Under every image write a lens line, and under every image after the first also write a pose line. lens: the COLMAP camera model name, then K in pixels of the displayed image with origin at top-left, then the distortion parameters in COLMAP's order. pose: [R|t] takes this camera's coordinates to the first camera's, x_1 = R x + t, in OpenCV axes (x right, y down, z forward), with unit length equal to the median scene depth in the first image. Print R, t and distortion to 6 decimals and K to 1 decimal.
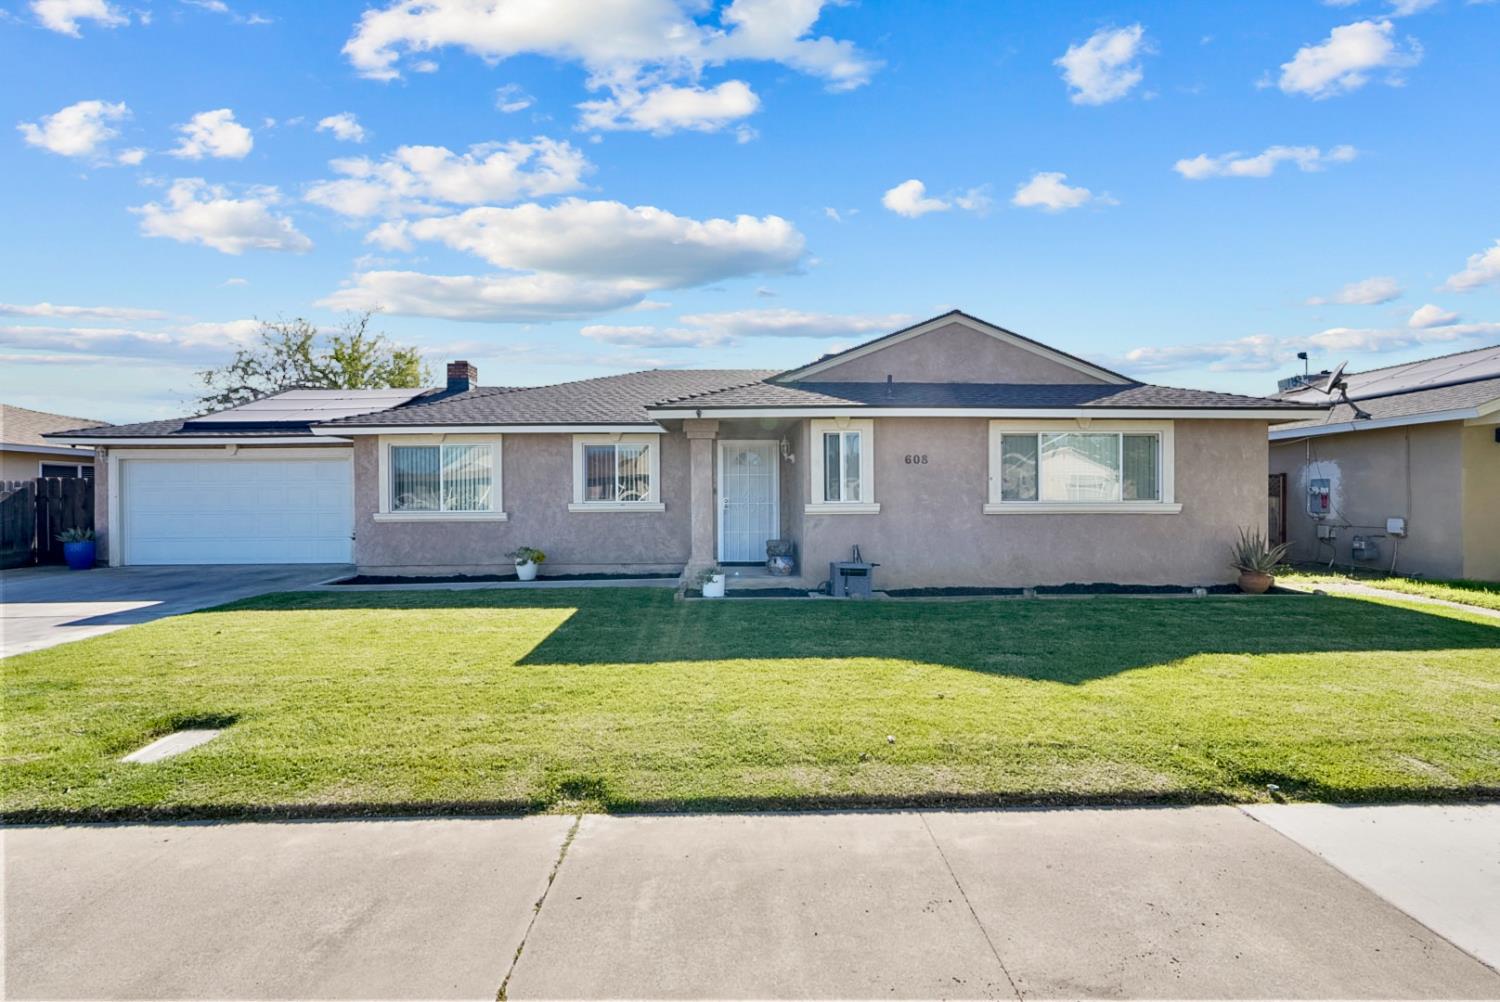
lens RADIAL K [[653.0, 0, 750.0], [0, 653.0, 501.0], [0, 0, 1]] dist [-0.000746, -0.000025]
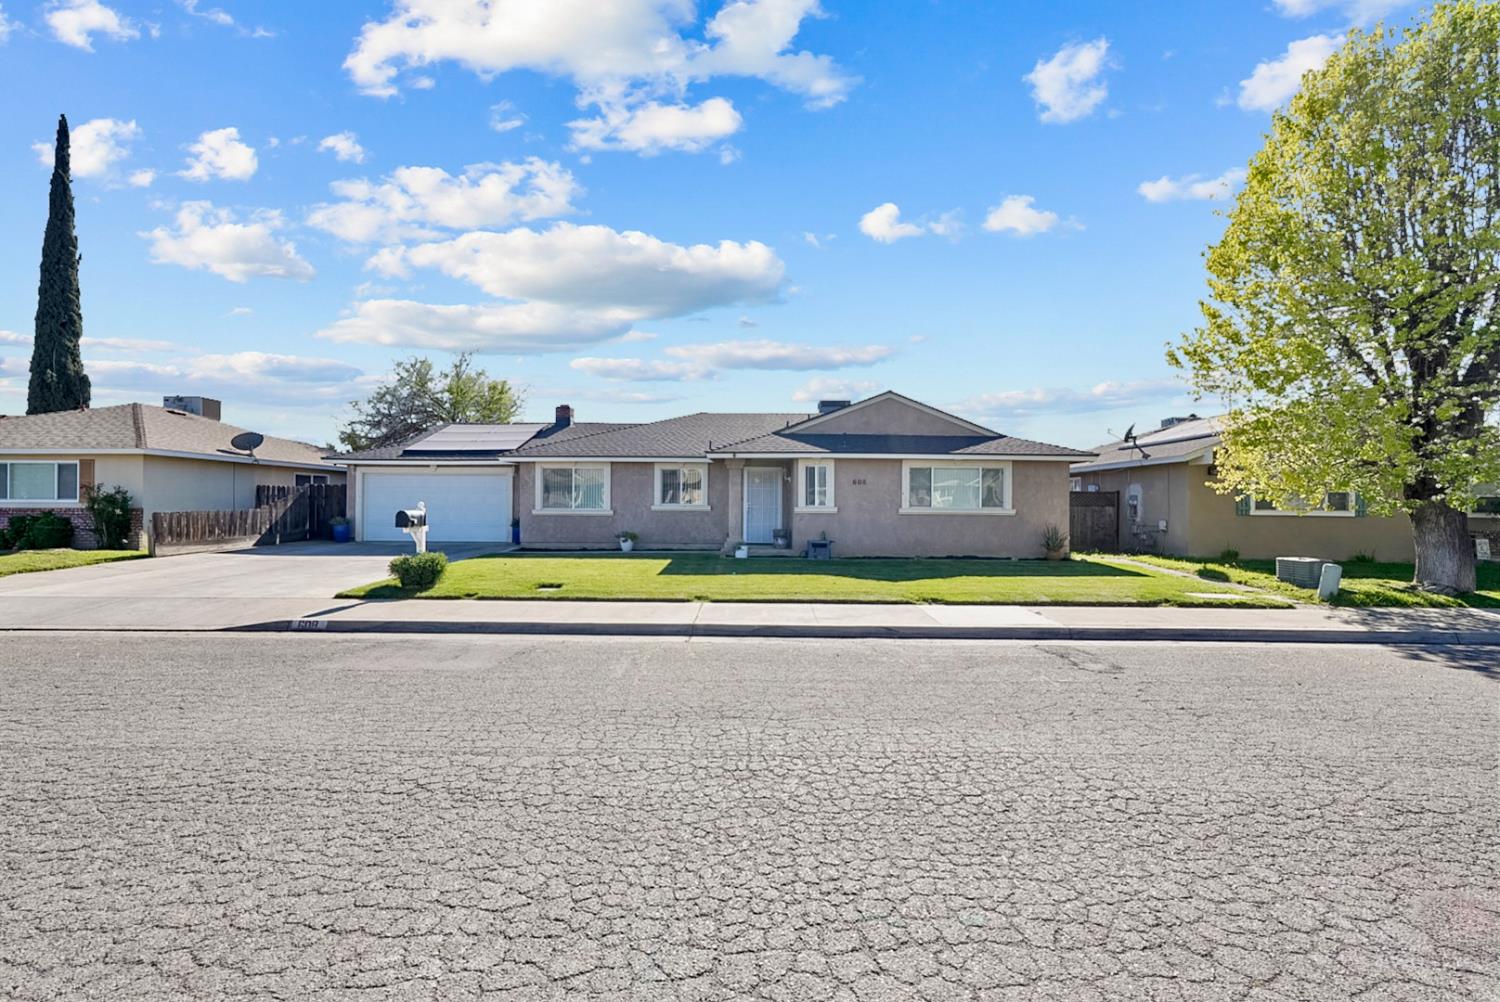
lens RADIAL K [[653.0, 0, 750.0], [0, 653.0, 501.0], [0, 0, 1]] dist [-0.000746, -0.000025]
pose [[0.999502, 0.012371, -0.029033, 0.015166], [-0.012513, 0.999911, -0.004720, -0.001808], [0.028972, 0.005081, 0.999567, -0.685199]]
